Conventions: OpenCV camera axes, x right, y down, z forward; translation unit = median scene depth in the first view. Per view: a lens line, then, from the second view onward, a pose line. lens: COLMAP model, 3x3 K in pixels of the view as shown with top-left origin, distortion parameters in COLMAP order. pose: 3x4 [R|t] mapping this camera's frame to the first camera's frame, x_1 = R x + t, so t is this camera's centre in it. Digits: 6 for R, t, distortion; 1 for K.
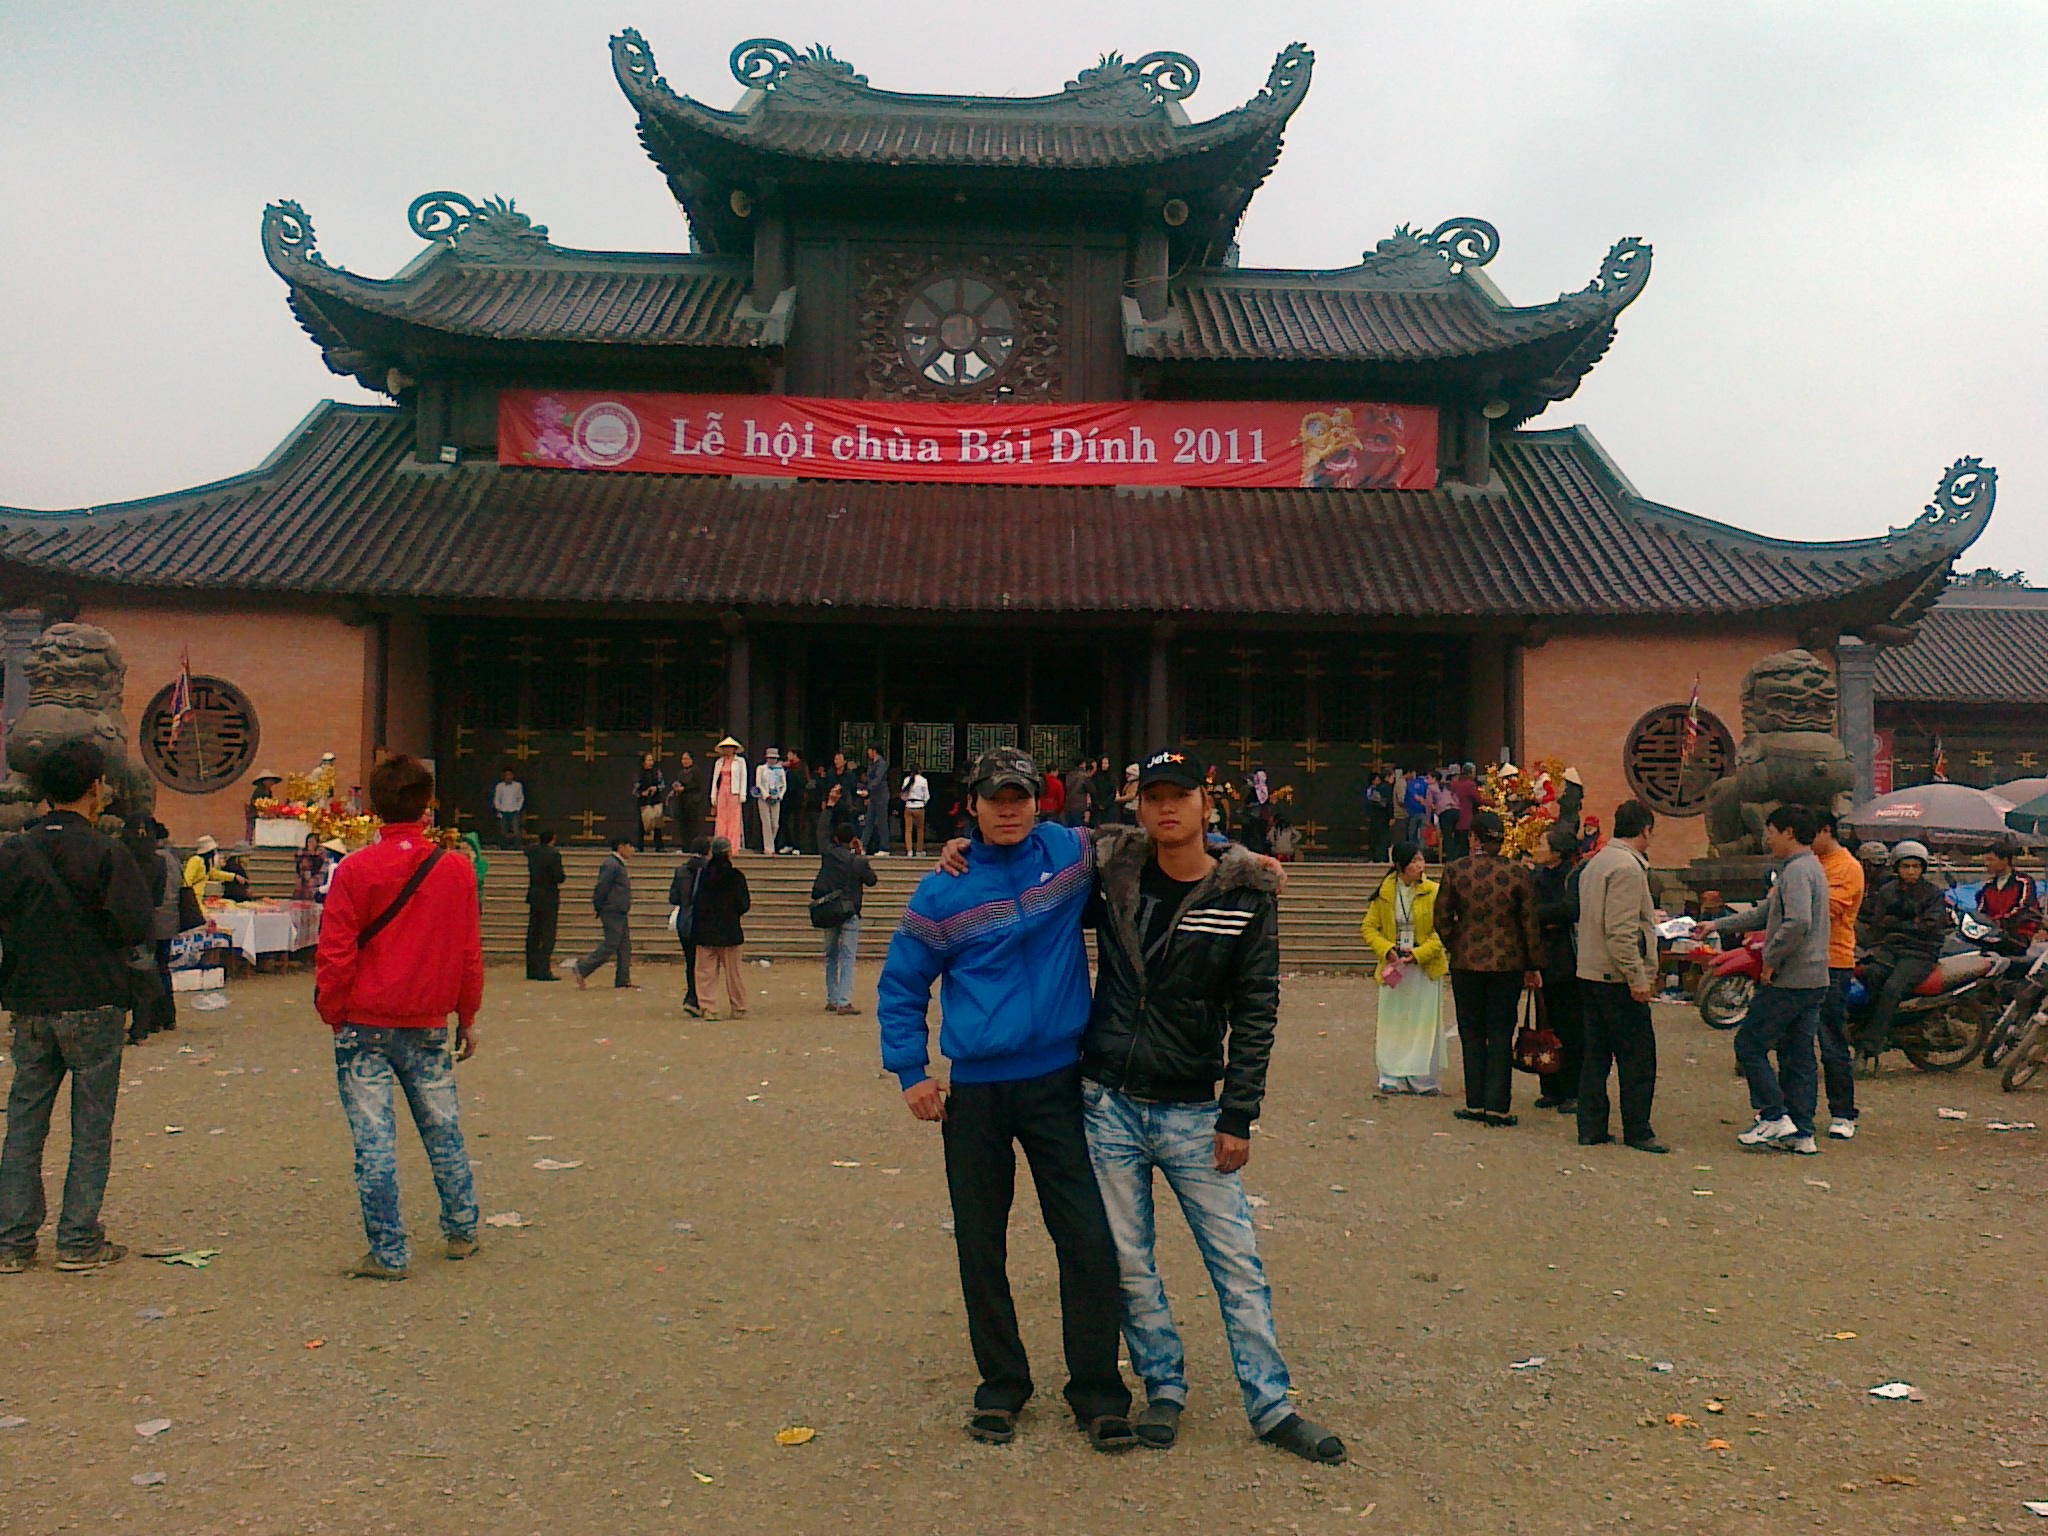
lens RADIAL K [[1854.2, 0, 1027.8], [0, 1854.2, 926.8], [0, 0, 1]] dist [-0.002005, -0.016342]
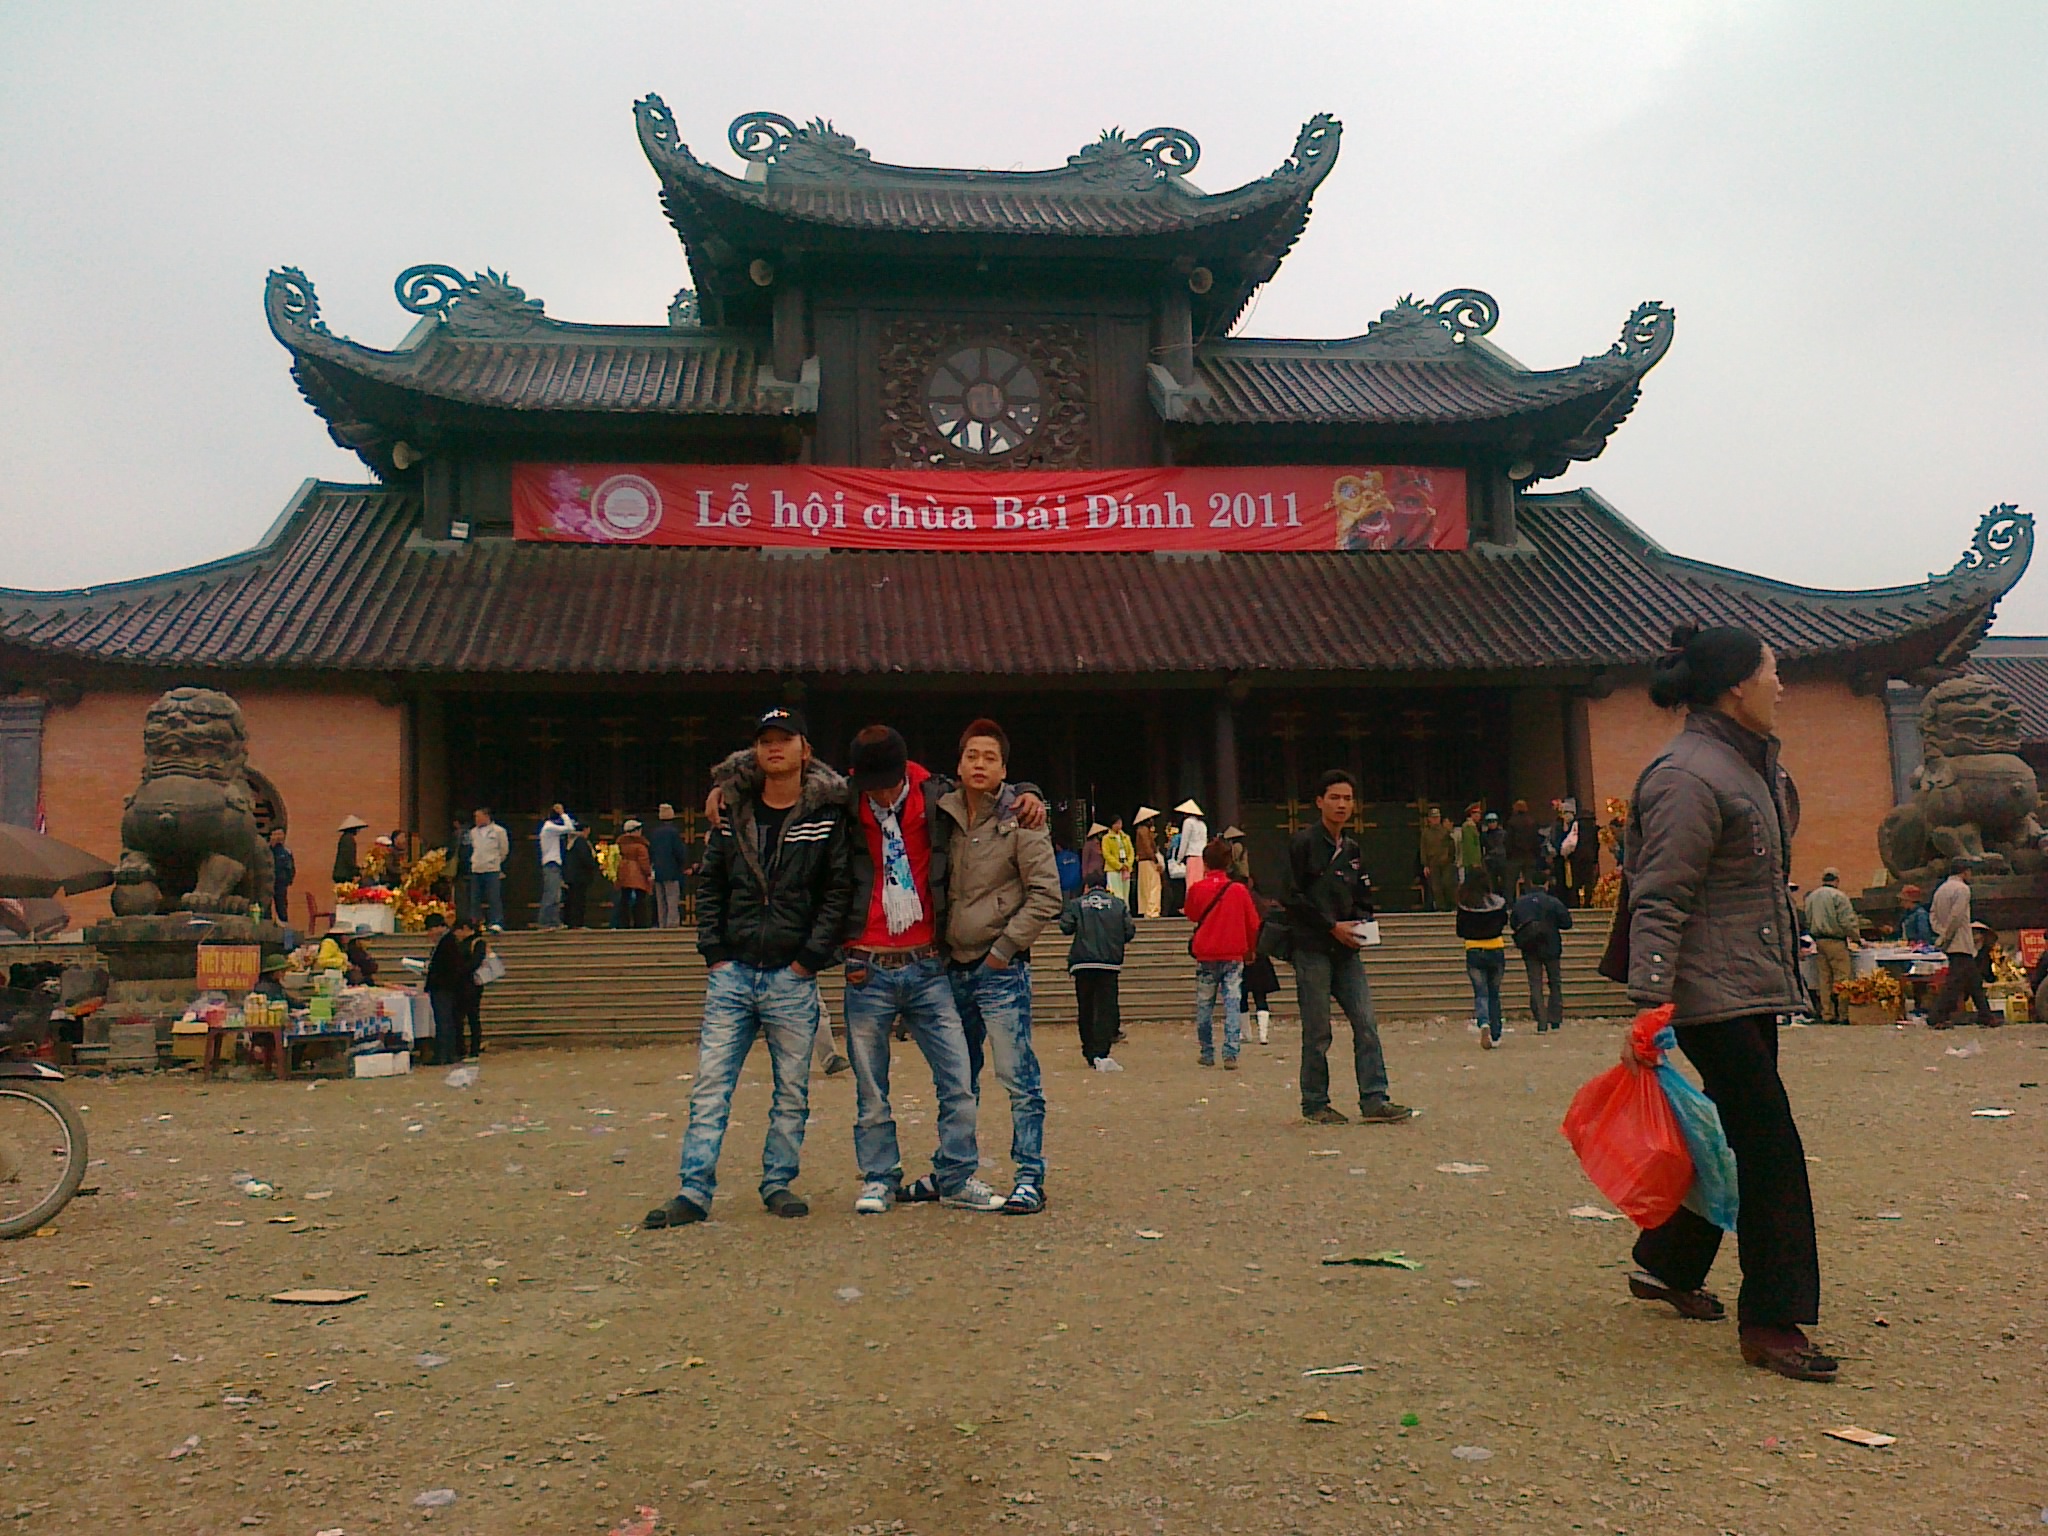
lens RADIAL K [[1874.0, 0, 1024.8], [0, 1874.0, 907.3], [0, 0, 1]] dist [-0.018121, 0.008402]
pose [[0.993879, -0.036318, 0.104330, -0.131468], [0.043347, 0.996884, -0.065907, 0.013299], [-0.101612, 0.070026, 0.992356, 0.033601]]
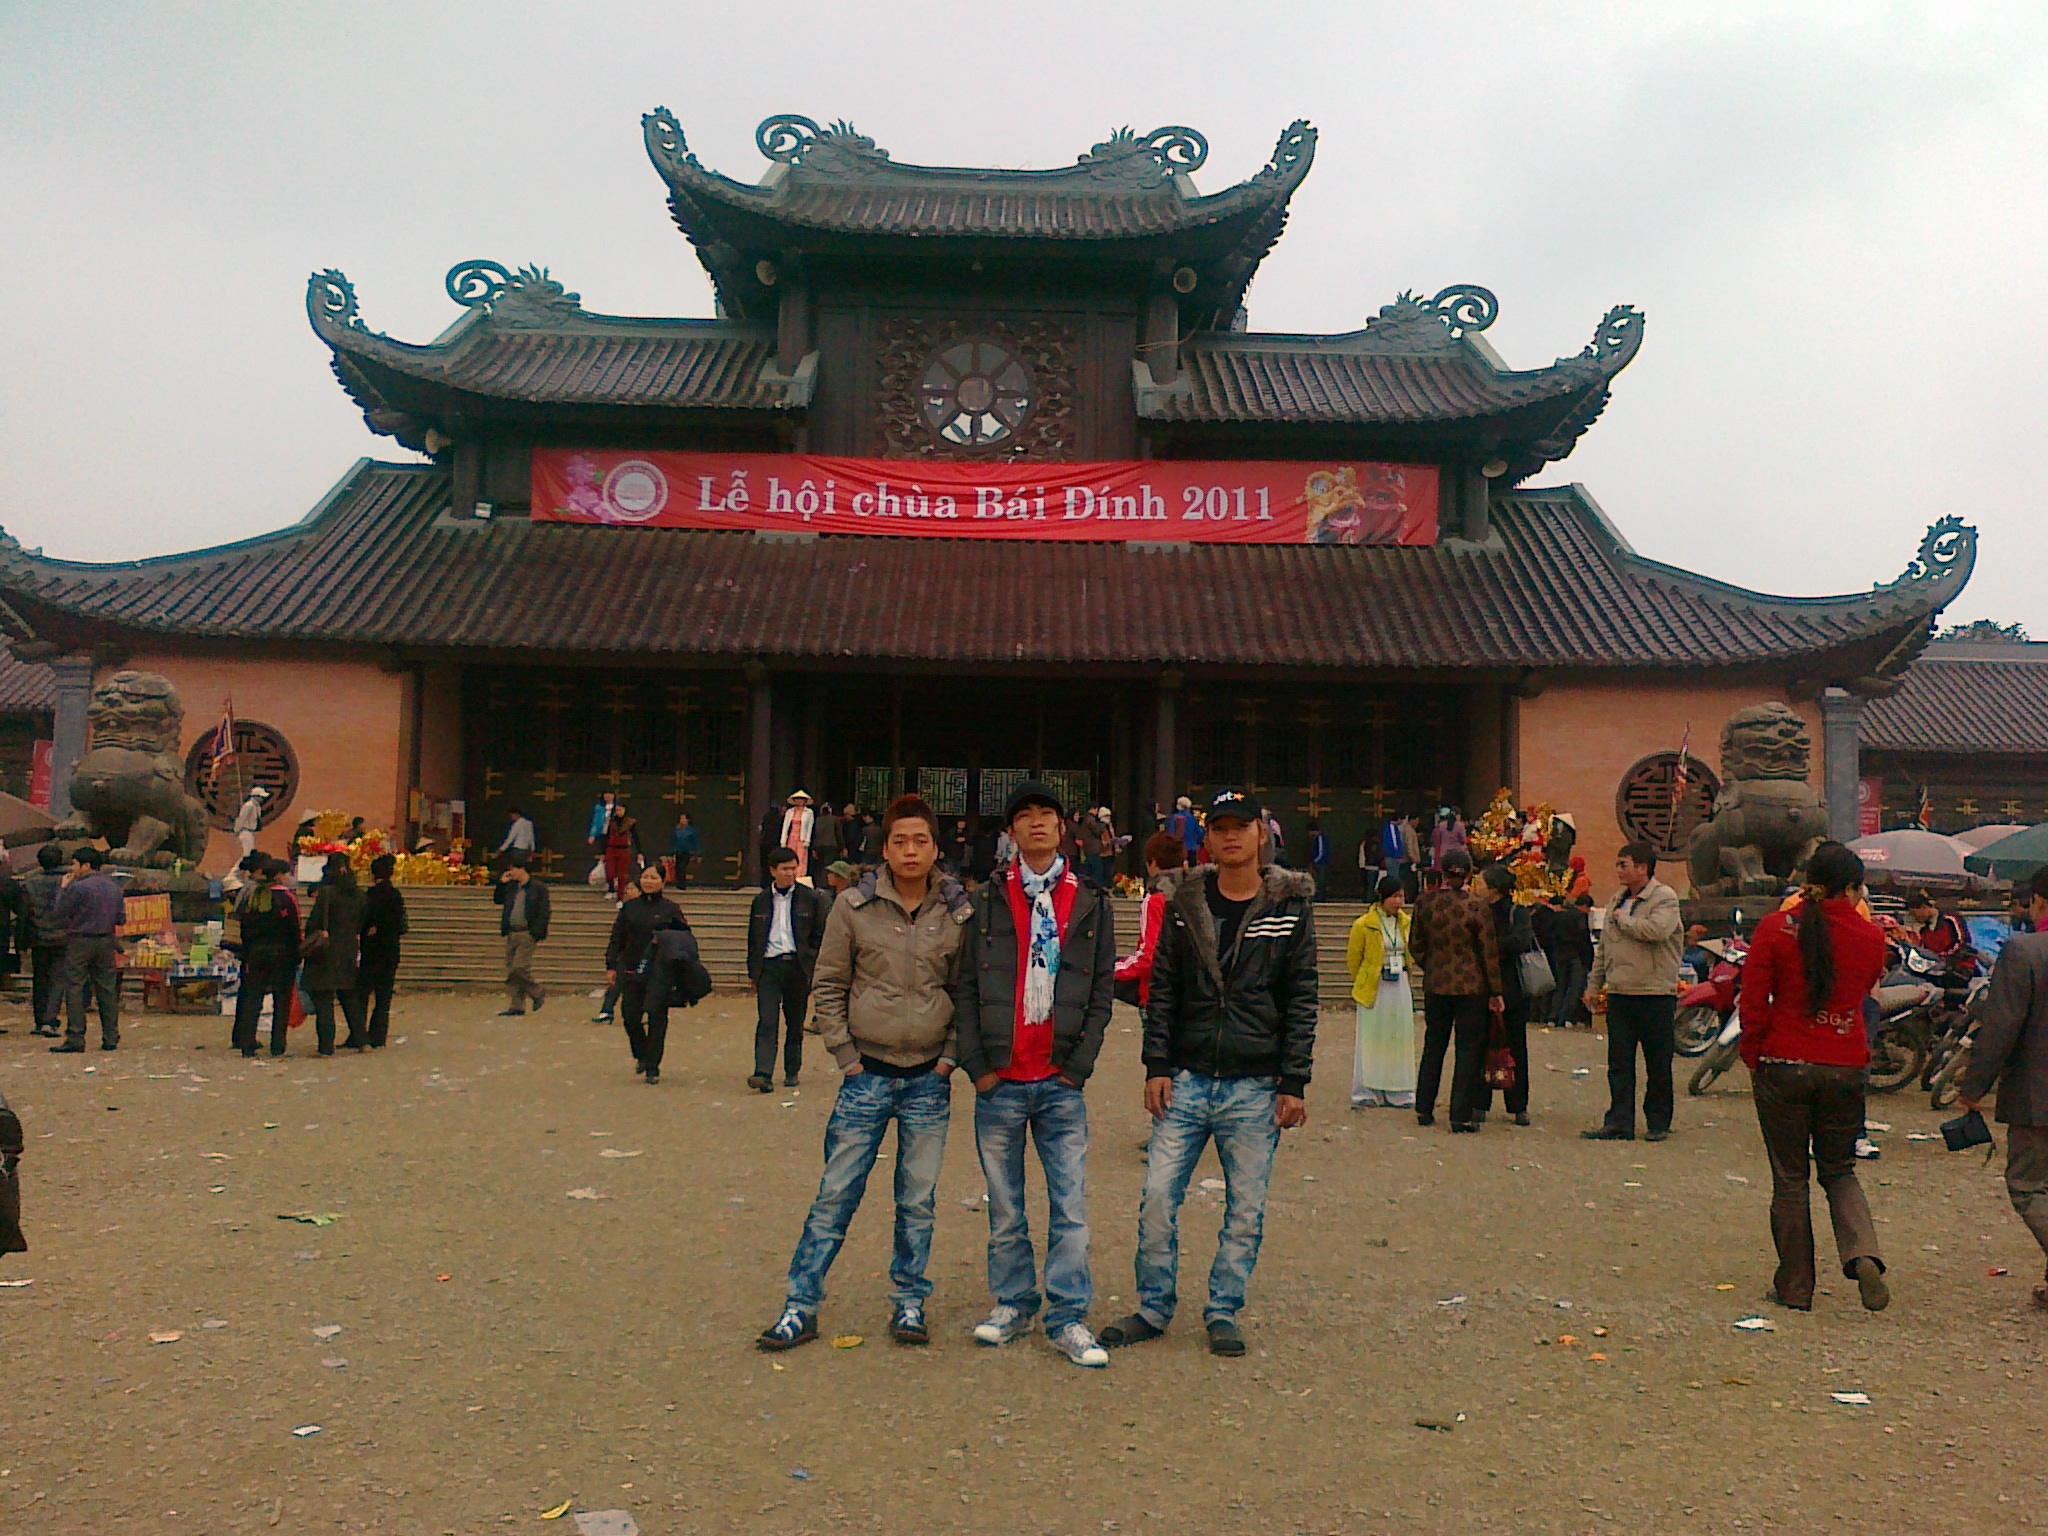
lens RADIAL K [[1879.2, 0, 1025.2], [0, 1879.2, 898.1], [0, 0, 1]] dist [-0.001001, -0.005345]
pose [[0.999957, 0.003623, -0.008532, 0.000714], [-0.003974, 0.999131, -0.041501, 0.004622], [0.008375, 0.041533, 0.999102, -0.039434]]
